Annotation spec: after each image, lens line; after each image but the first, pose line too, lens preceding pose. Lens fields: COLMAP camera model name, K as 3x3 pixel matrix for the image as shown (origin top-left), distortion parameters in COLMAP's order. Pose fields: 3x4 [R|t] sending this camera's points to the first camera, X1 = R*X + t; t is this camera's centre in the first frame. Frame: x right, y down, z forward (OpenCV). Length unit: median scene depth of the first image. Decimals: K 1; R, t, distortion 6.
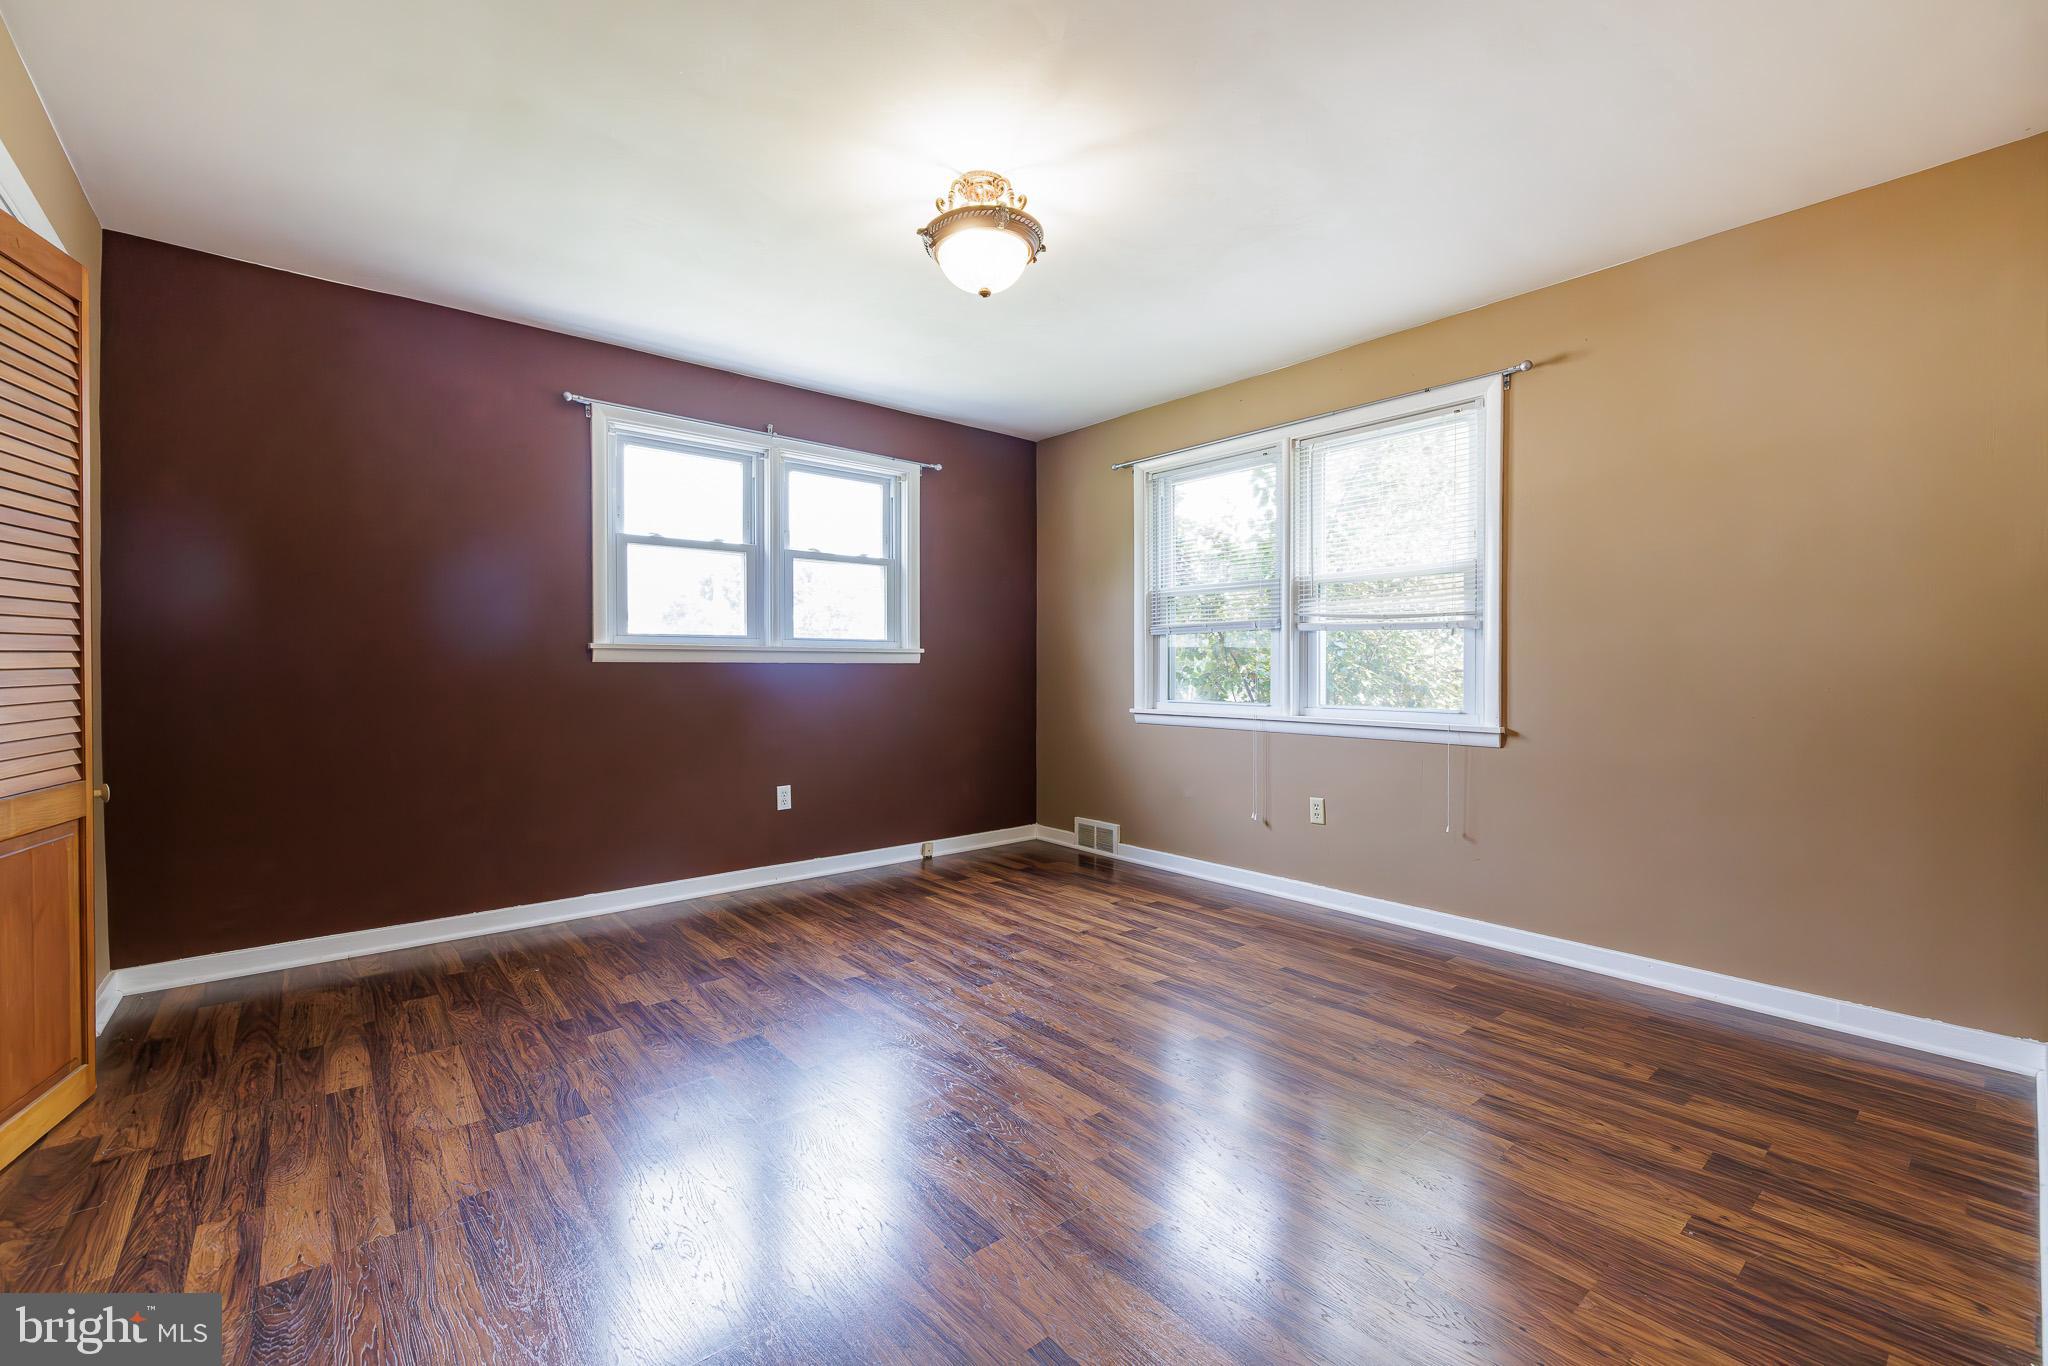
lens RADIAL K [[862.1, 0, 1040.4], [0, 862.1, 675.4], [0, 0, 1]] dist [0.000460, 0.000726]
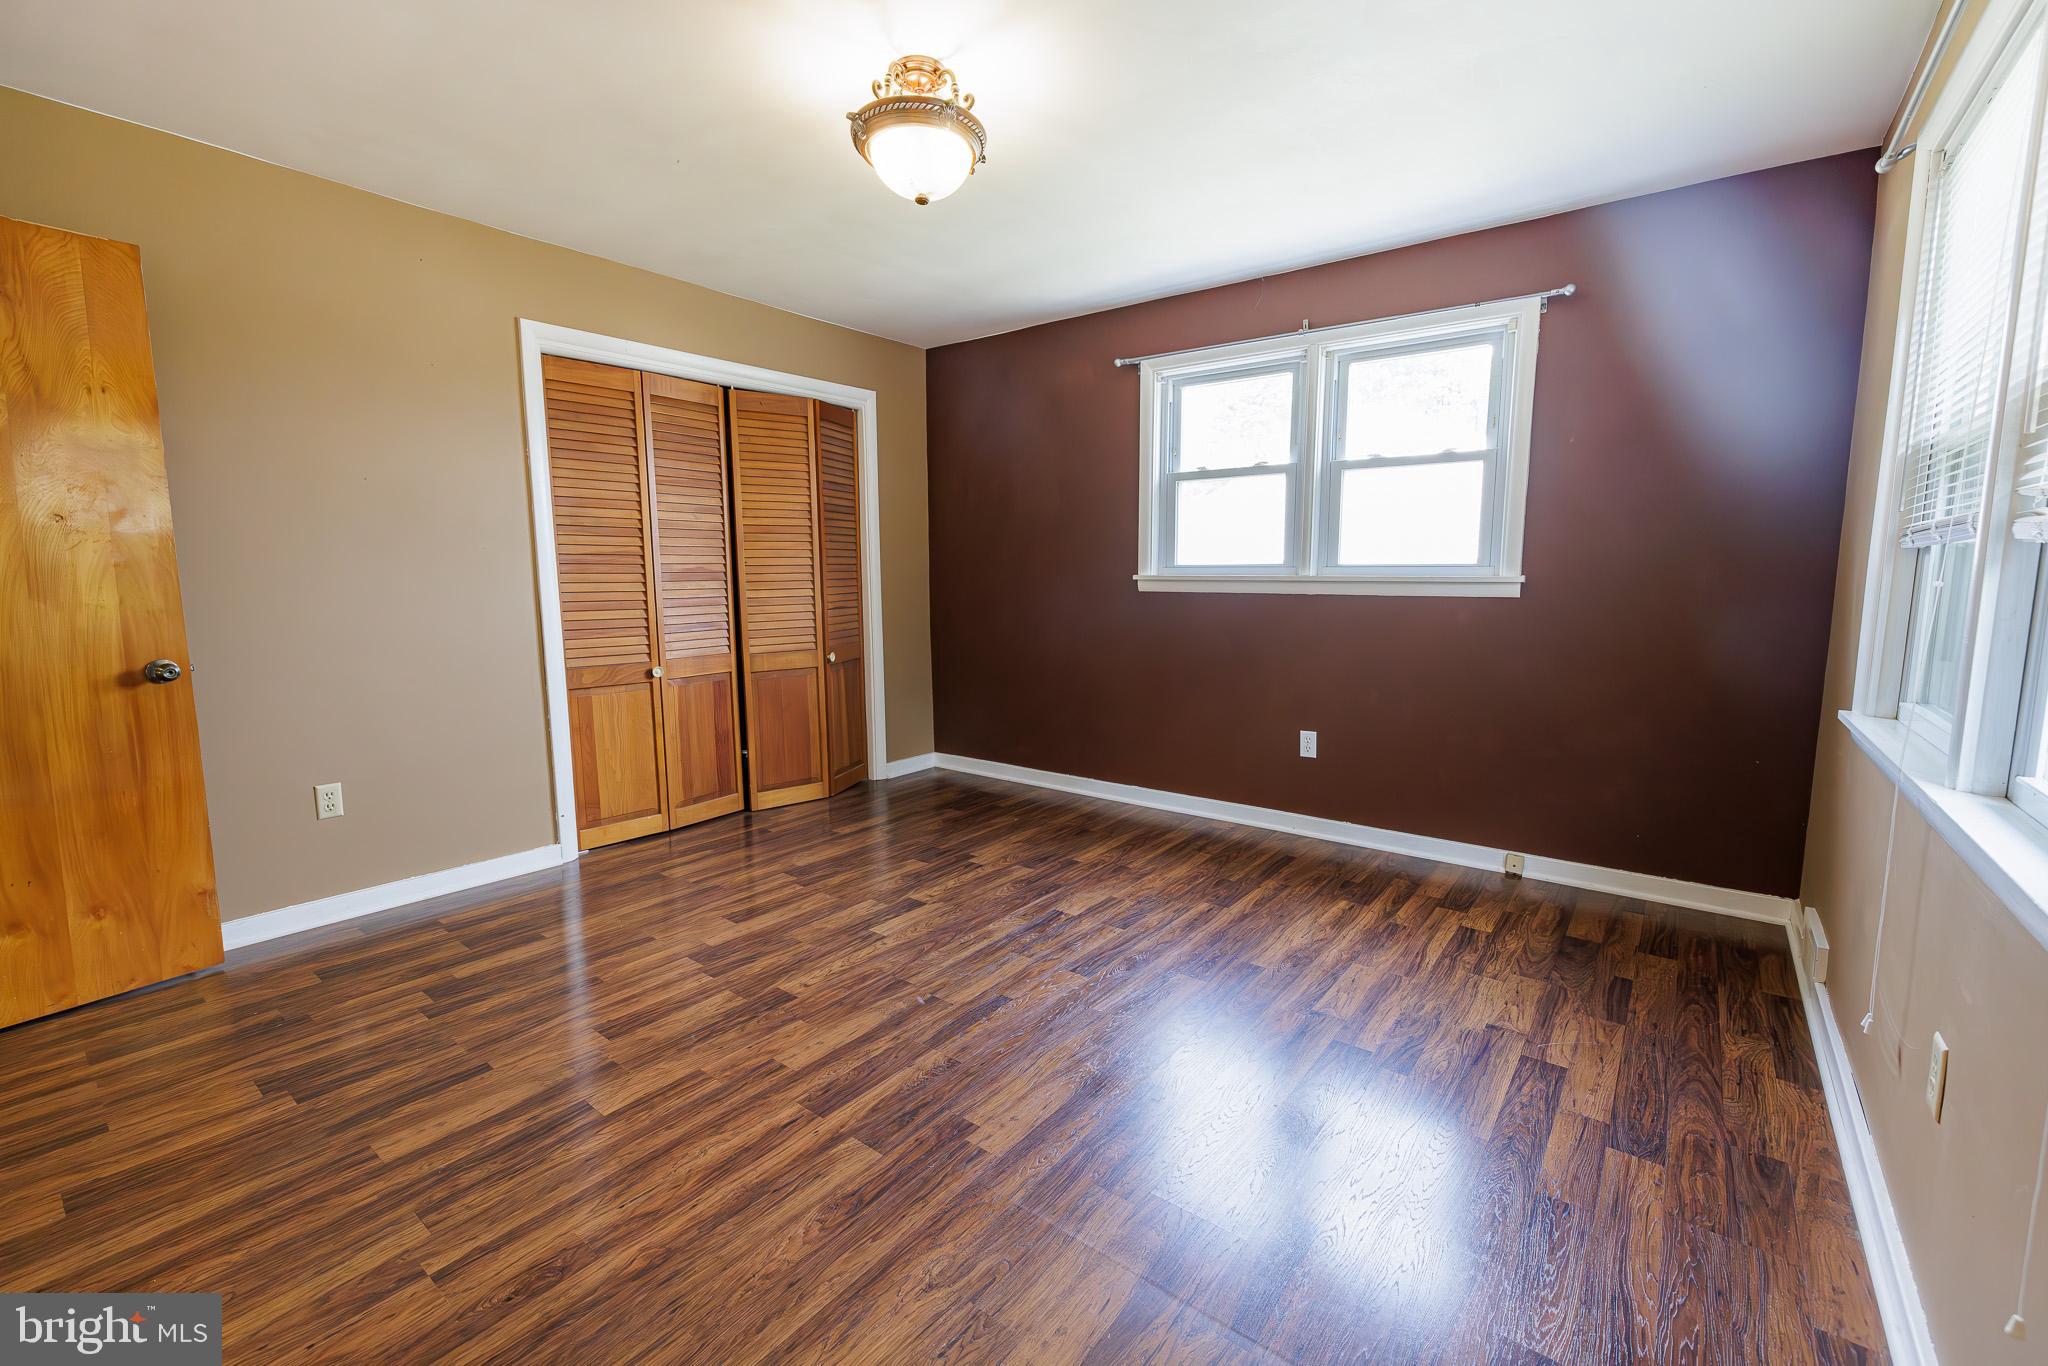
lens RADIAL K [[862.1, 0, 1020.0], [0, 862.1, 685.0], [0, 0, 1]] dist [0.000460, 0.000726]
pose [[0.194070, 0.132540, -0.971993, 0.586375], [-0.006577, 0.990984, 0.133817, -0.044185], [0.980966, -0.019577, 0.193192, 0.602088]]
